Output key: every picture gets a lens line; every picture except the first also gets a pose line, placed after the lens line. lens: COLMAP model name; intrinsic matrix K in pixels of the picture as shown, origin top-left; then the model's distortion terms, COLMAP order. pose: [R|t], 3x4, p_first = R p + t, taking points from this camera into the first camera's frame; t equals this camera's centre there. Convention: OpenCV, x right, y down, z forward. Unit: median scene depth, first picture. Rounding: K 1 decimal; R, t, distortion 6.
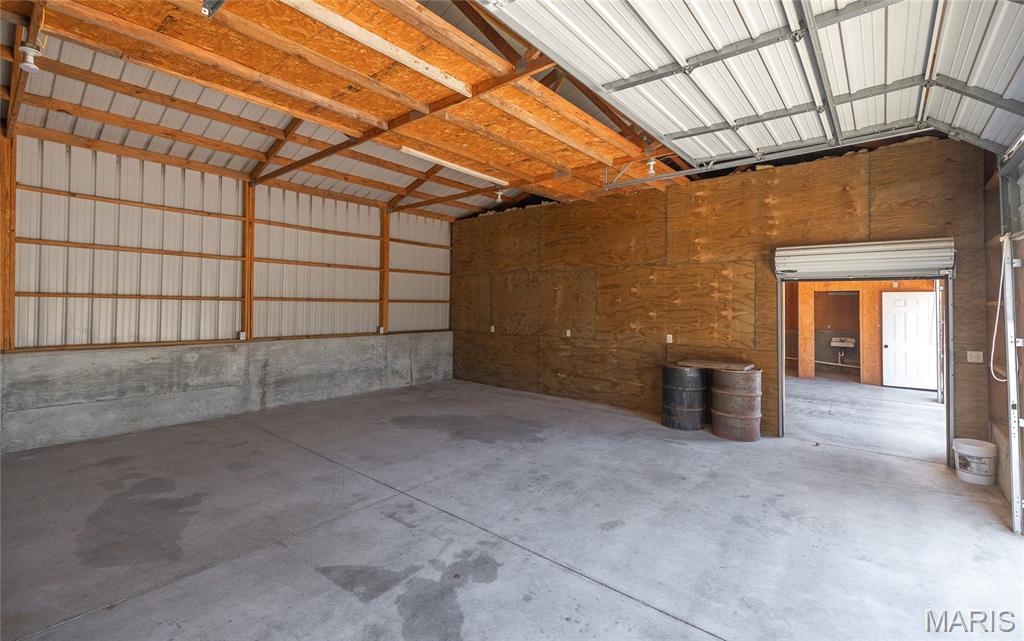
lens RADIAL K [[440.6, 0, 519.6], [0, 440.6, 300.9], [0, 0, 1]] dist [-0.000257, 0.000101]
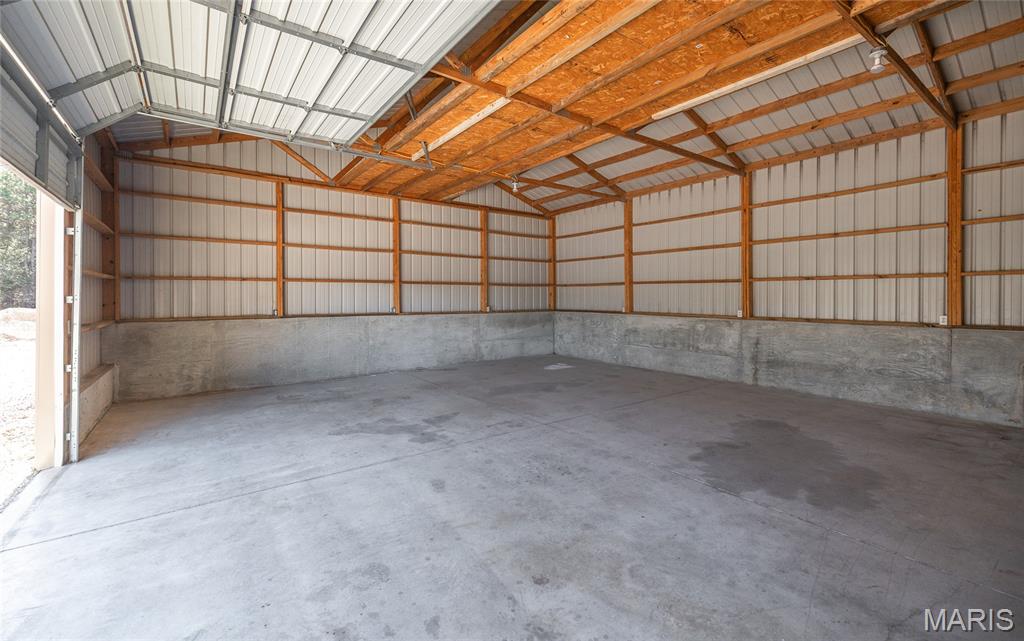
lens RADIAL K [[440.6, 0, 519.6], [0, 440.6, 300.9], [0, 0, 1]] dist [-0.000257, 0.000101]
pose [[-0.242807, -0.002871, -0.970070, 0.883102], [0.005391, 0.999976, -0.004309, 0.074609], [0.970060, -0.006276, -0.242786, 1.108006]]
